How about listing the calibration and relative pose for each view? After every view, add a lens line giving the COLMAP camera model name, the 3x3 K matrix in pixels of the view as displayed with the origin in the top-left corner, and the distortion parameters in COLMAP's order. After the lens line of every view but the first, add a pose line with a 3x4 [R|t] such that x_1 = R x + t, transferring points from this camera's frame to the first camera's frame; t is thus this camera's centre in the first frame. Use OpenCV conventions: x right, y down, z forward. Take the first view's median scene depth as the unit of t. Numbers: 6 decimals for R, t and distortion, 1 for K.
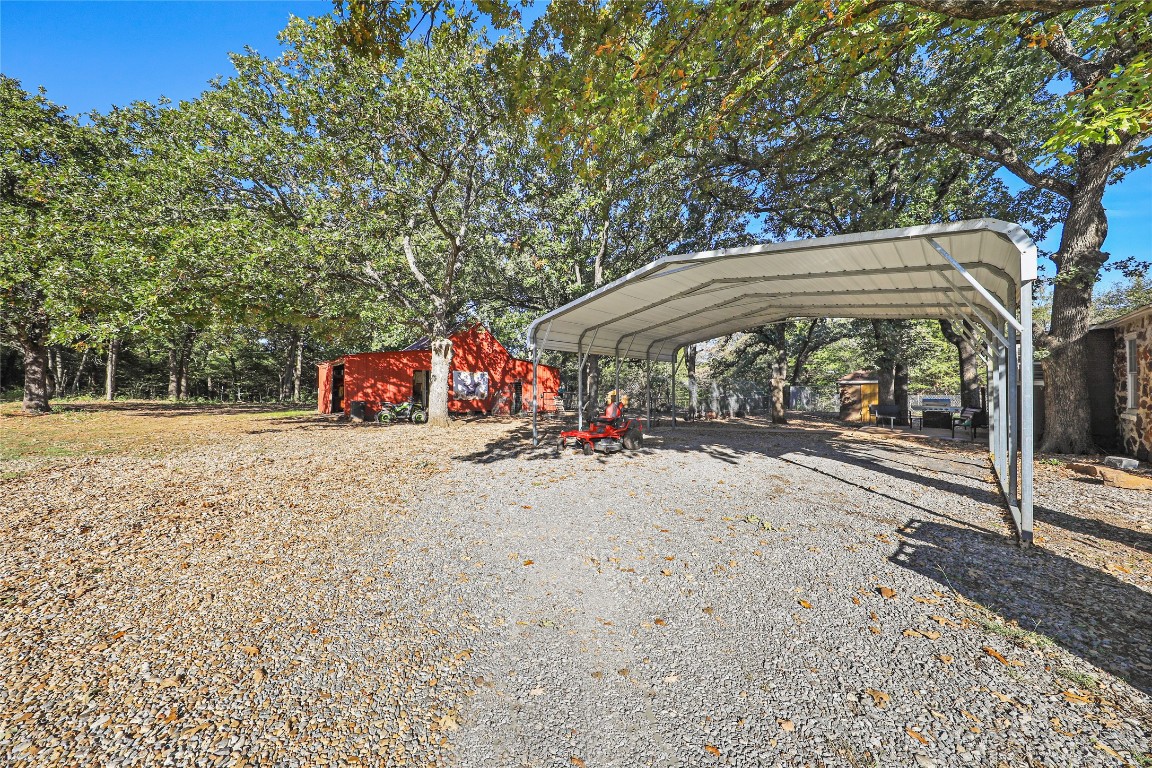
lens RADIAL K [[378.8, 0, 576.0], [0, 378.8, 384.0], [0, 0, 1]] dist [-0.001116, -0.000121]
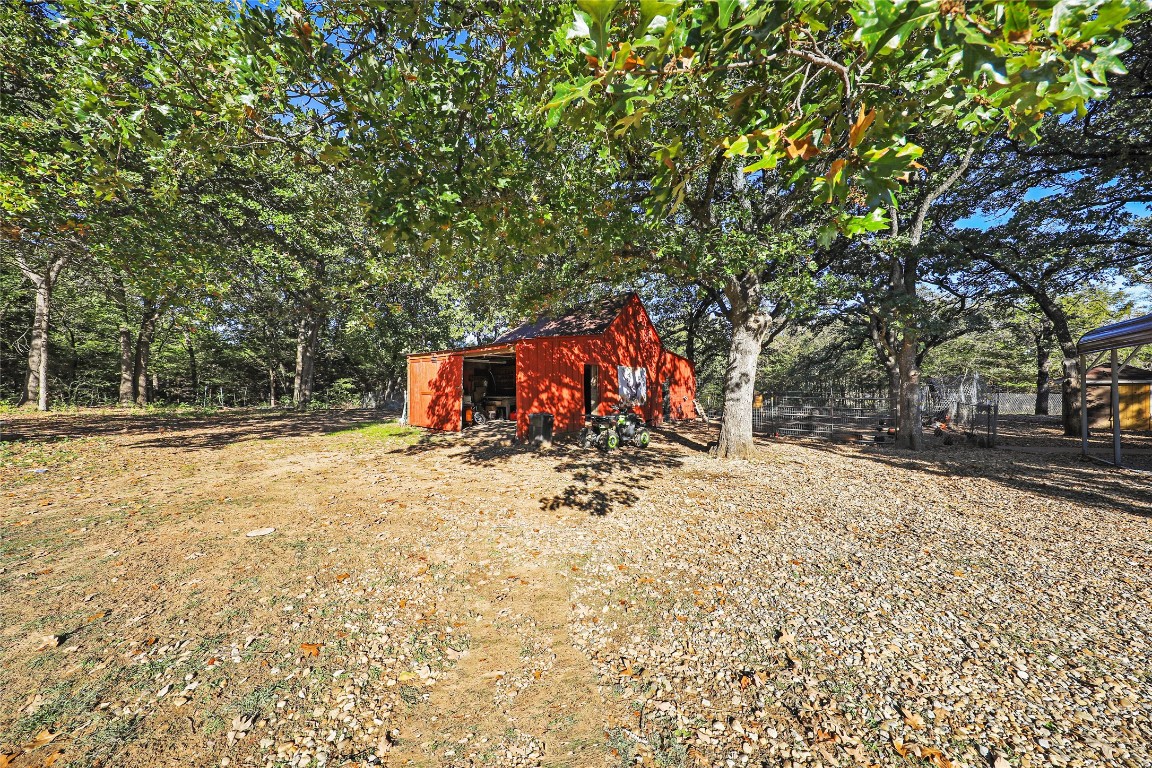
lens RADIAL K [[378.8, 0, 576.0], [0, 378.8, 384.0], [0, 0, 1]] dist [-0.001116, -0.000121]
pose [[0.992759, -0.001392, 0.120115, -0.462107], [0.000287, 0.999957, 0.009217, -0.007896], [-0.120123, -0.009116, 0.992717, 0.290369]]
